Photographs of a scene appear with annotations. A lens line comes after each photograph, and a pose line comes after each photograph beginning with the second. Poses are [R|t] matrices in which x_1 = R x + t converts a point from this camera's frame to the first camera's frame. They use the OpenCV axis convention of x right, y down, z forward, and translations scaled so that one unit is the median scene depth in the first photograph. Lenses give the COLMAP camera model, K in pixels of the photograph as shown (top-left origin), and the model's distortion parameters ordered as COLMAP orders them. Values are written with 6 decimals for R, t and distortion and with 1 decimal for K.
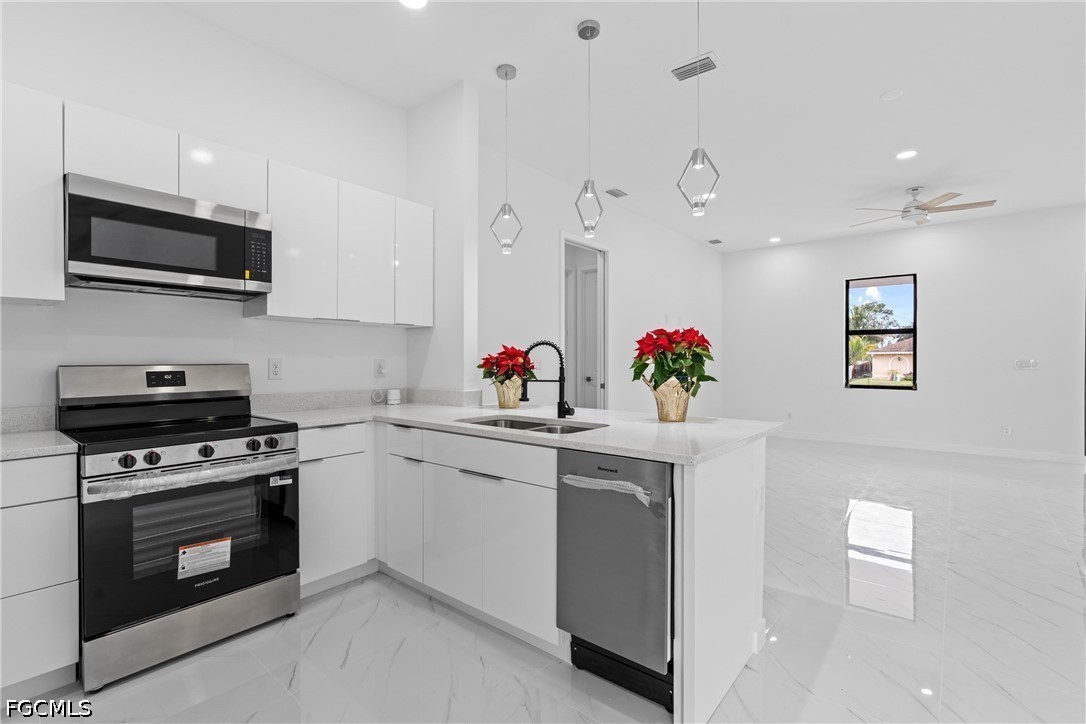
lens RADIAL K [[493.0, 0, 545.0], [0, 493.0, 363.0], [0, 0, 1]] dist [-0.002552, 0.001268]
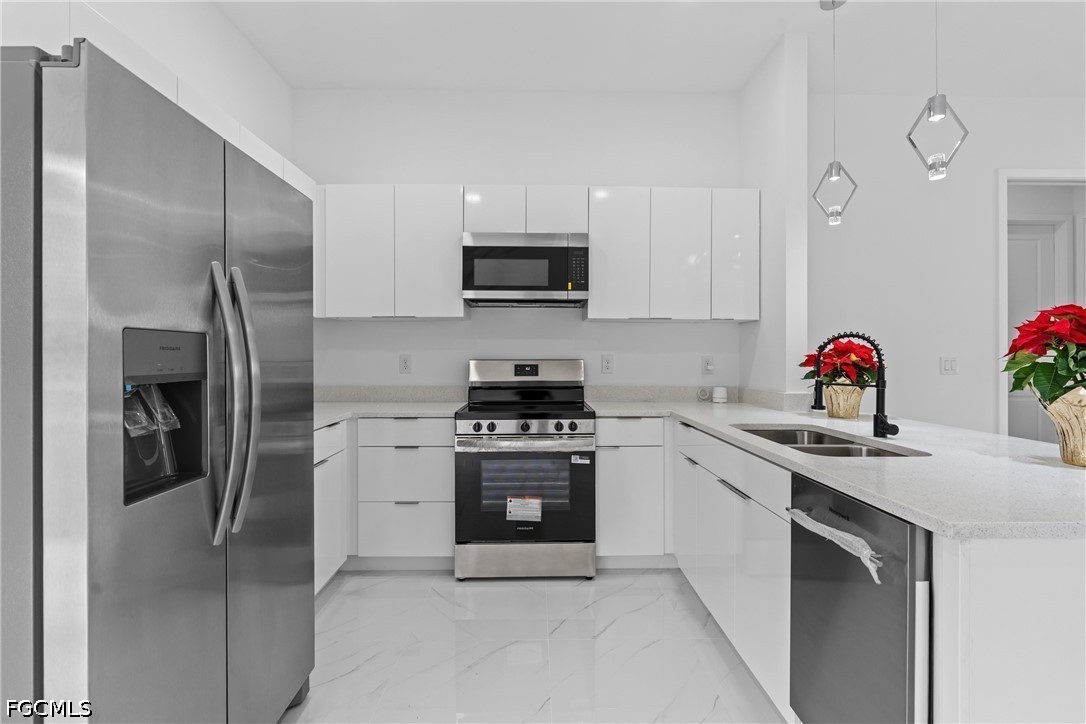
lens RADIAL K [[493.0, 0, 546.0], [0, 493.0, 354.1], [0, 0, 1]] dist [-0.002552, 0.001268]
pose [[0.658003, -0.000099, -0.753015, 0.259192], [-0.007256, 0.999953, -0.006473, -0.002920], [0.752980, 0.009723, 0.657972, 0.149159]]
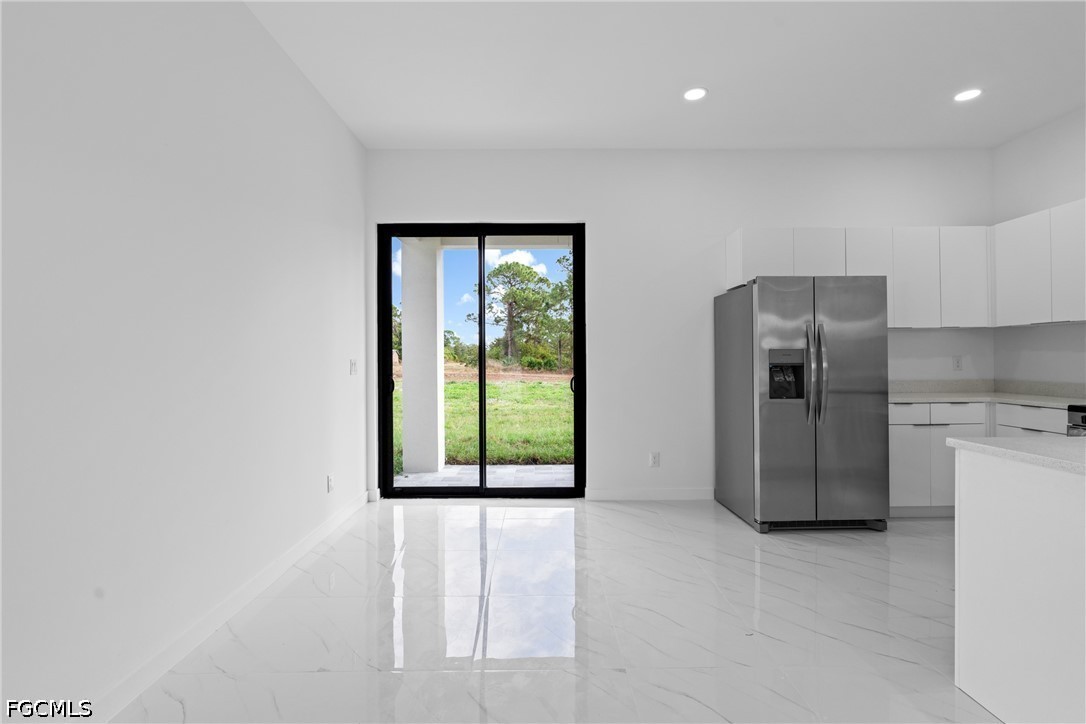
lens RADIAL K [[493.0, 0, 542.8], [0, 493.0, 358.7], [0, 0, 1]] dist [-0.002552, 0.001268]
pose [[-0.758938, 0.005648, -0.651139, 1.104383], [0.001512, 0.999975, 0.006912, -0.007466], [0.651162, 0.004262, -0.758927, 0.764994]]
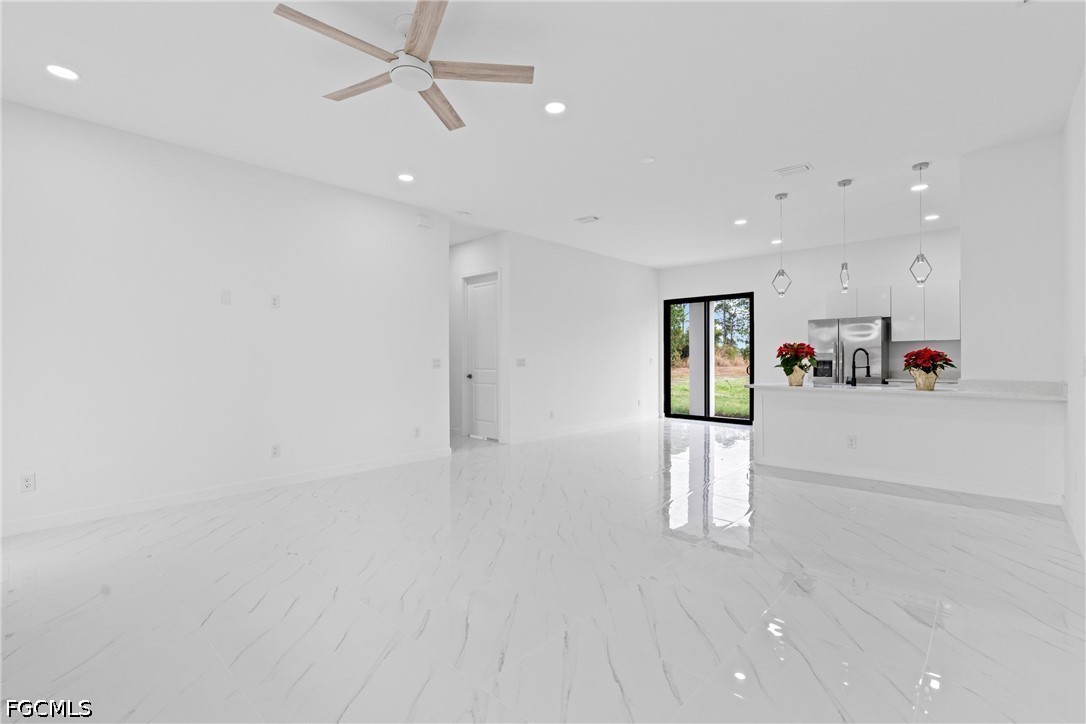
lens RADIAL K [[493.0, 0, 542.3], [0, 493.0, 362.1], [0, 0, 1]] dist [-0.002552, 0.001268]
pose [[-0.998306, 0.001710, 0.058161, 1.180964], [0.002564, 0.999890, 0.014611, -0.020119], [-0.058130, 0.014735, -0.998200, 3.108277]]
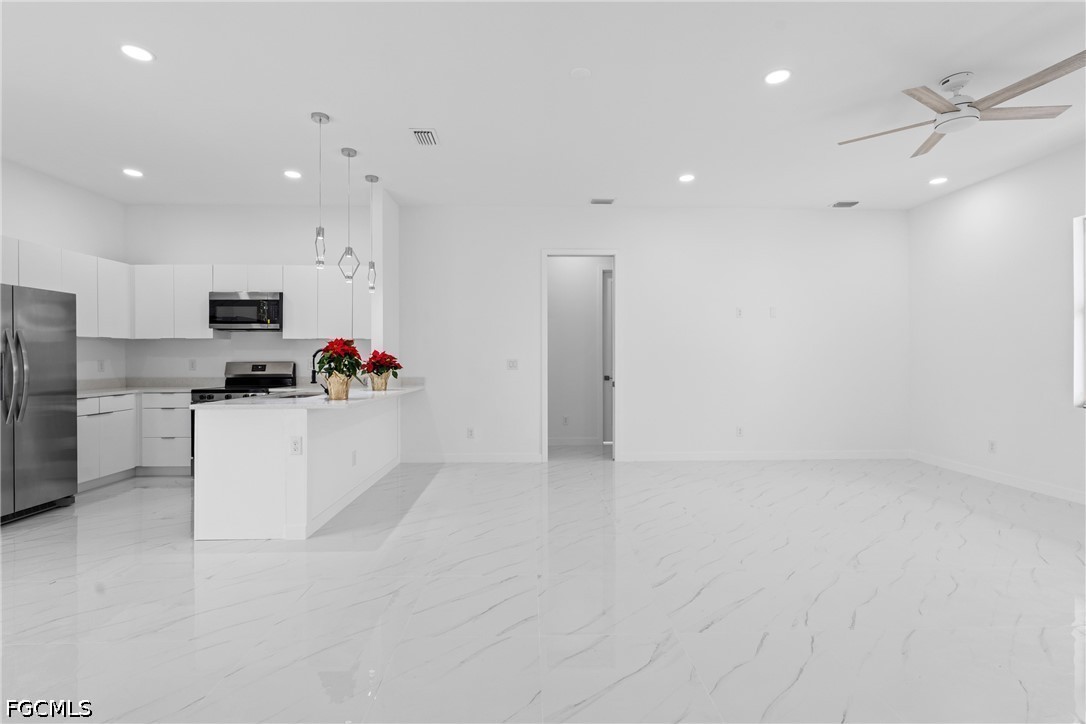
lens RADIAL K [[493.0, 0, 541.7], [0, 493.0, 356.2], [0, 0, 1]] dist [-0.002552, 0.001268]
pose [[0.662303, -0.006192, -0.749211, 1.768416], [-0.002762, 0.999939, -0.010706, -0.002511], [0.749231, 0.009160, 0.662245, 0.431246]]
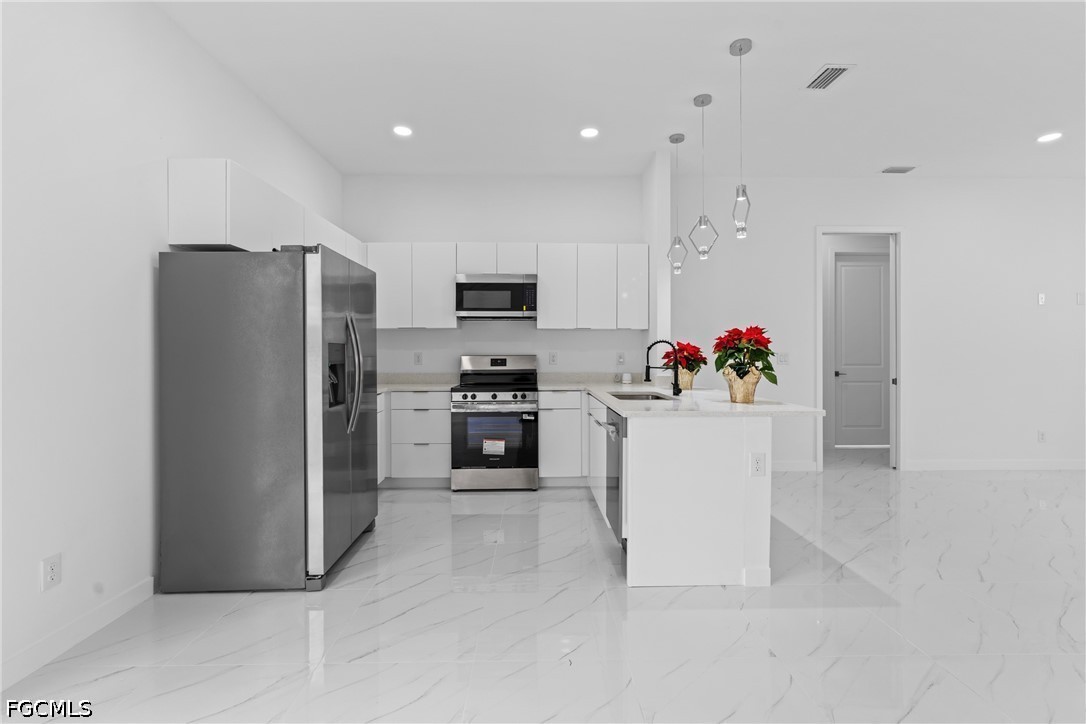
lens RADIAL K [[493.0, 0, 545.4], [0, 493.0, 351.5], [0, 0, 1]] dist [-0.002552, 0.001268]
pose [[0.658393, -0.001018, -0.752674, 0.834032], [-0.004492, 0.999976, -0.005282, -0.002441], [0.752661, 0.006859, 0.658372, -0.179489]]
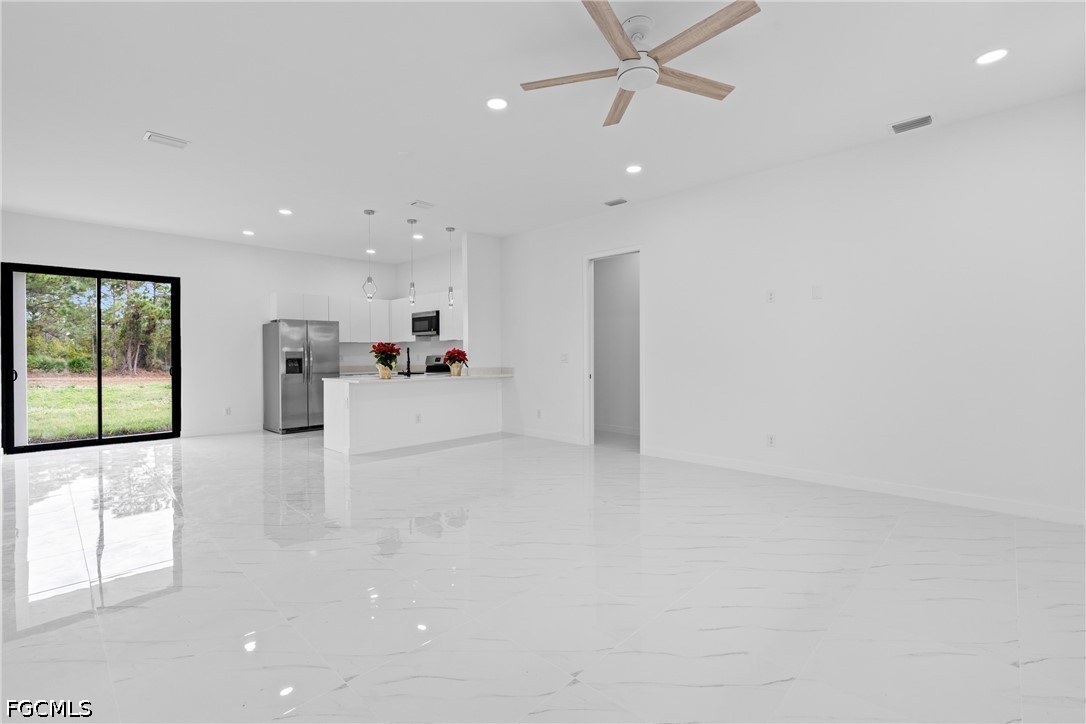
lens RADIAL K [[493.0, 0, 544.1], [0, 493.0, 356.9], [0, 0, 1]] dist [-0.002552, 0.001268]
pose [[-0.073704, 0.005795, -0.997263, 2.627566], [-0.001152, 0.999982, 0.005896, -0.011181], [0.997279, 0.001583, -0.073696, 1.928178]]
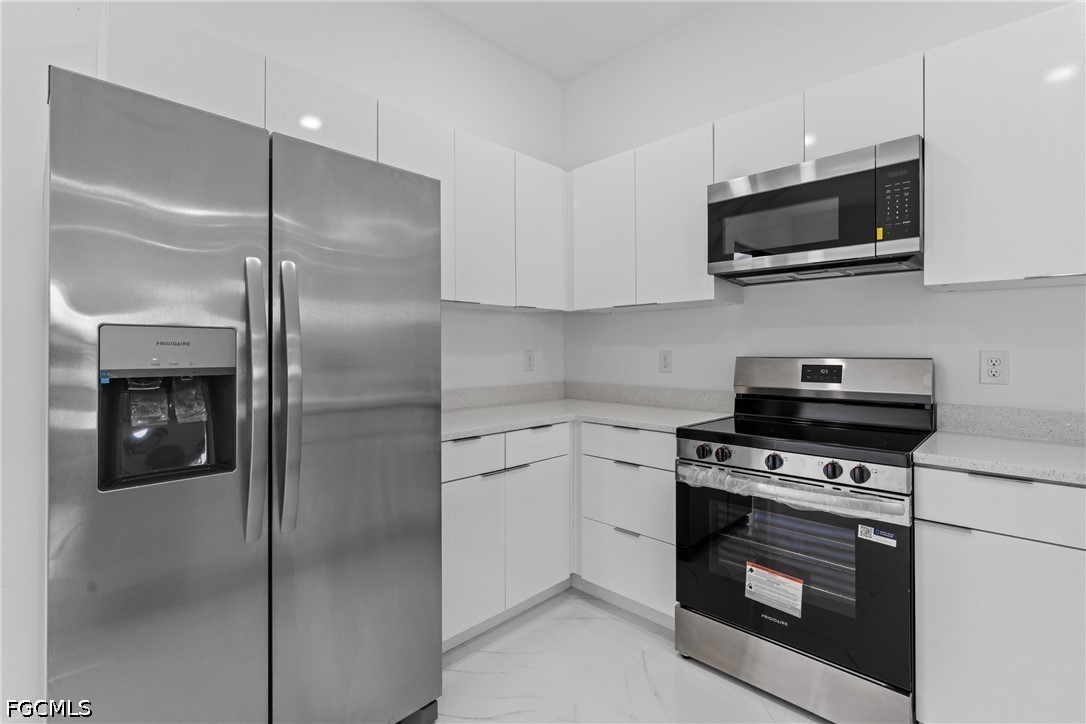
lens RADIAL K [[493.0, 0, 541.9], [0, 493.0, 348.4], [0, 0, 1]] dist [-0.002552, 0.001268]
pose [[-0.076338, -0.003687, -0.997075, 0.139815], [-0.008662, 0.999958, -0.003035, -0.005479], [0.997044, 0.008405, -0.076367, 0.535835]]
